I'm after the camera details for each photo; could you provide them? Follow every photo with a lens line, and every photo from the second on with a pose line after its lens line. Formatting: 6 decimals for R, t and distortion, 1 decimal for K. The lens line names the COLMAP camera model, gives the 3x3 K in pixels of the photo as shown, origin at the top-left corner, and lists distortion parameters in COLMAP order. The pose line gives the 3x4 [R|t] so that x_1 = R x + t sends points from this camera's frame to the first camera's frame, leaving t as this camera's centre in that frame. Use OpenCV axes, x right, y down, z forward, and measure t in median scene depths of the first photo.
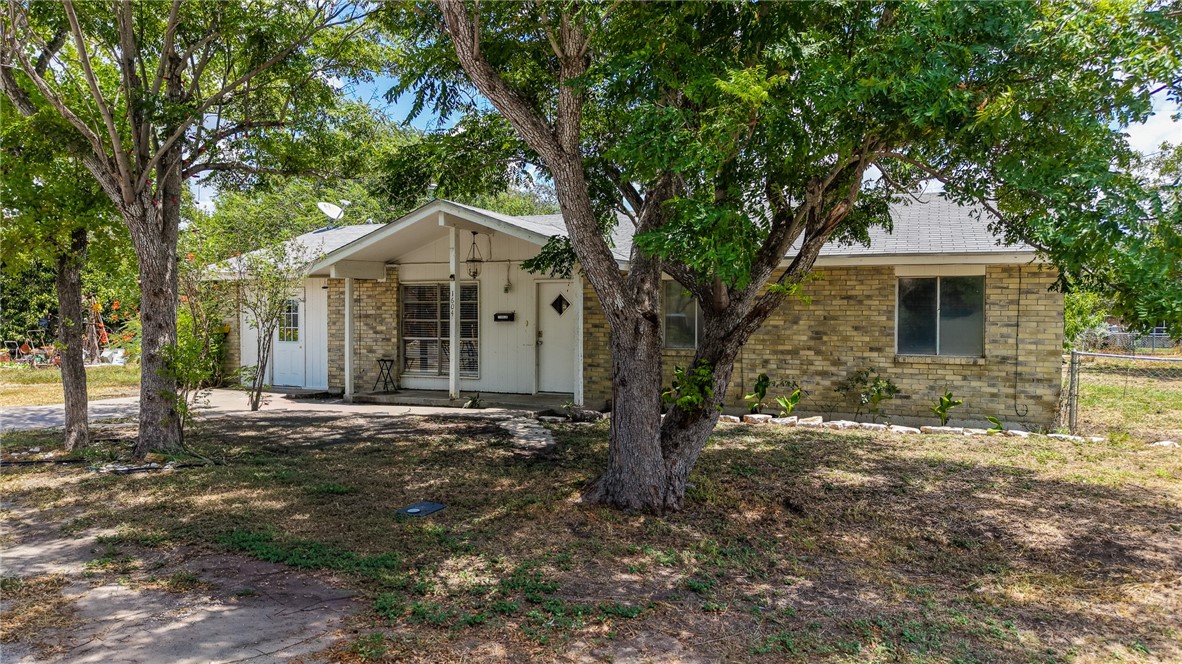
lens RADIAL K [[844.0, 0, 593.8], [0, 844.0, 332.0], [0, 0, 1]] dist [0.003746, -0.000281]
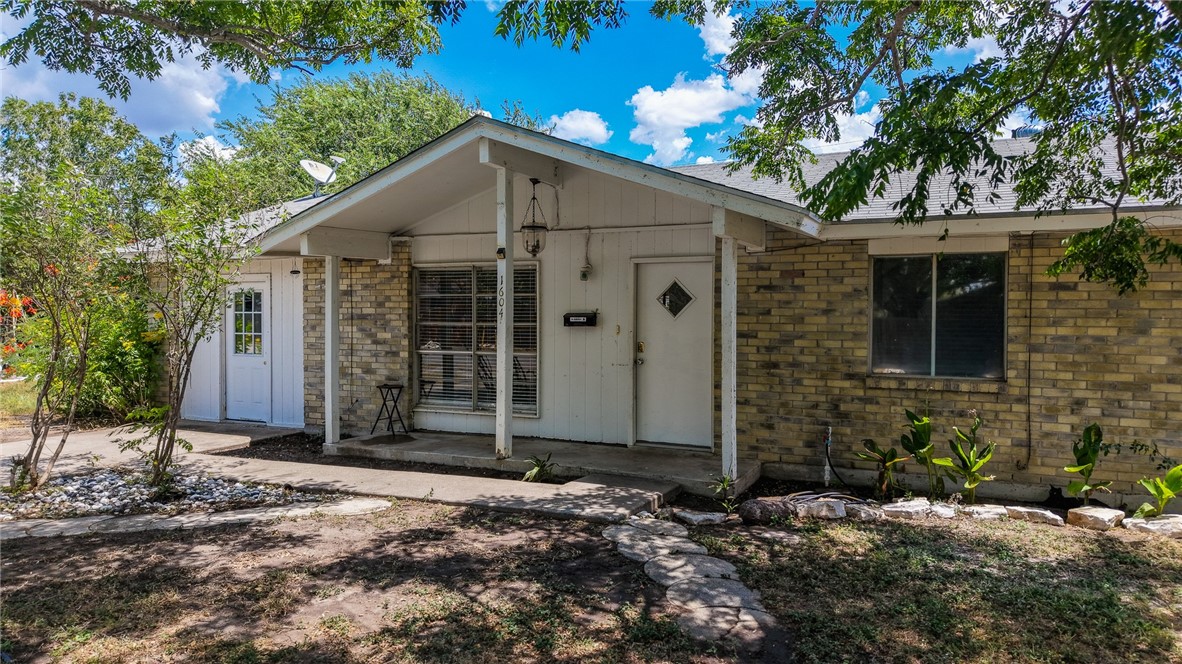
lens RADIAL K [[844.0, 0, 588.4], [0, 844.0, 329.4], [0, 0, 1]] dist [0.003746, -0.000281]
pose [[0.999824, 0.001084, -0.018720, -0.088468], [-0.001076, 0.999999, 0.000468, -0.010577], [0.018721, -0.000448, 0.999825, 0.378619]]
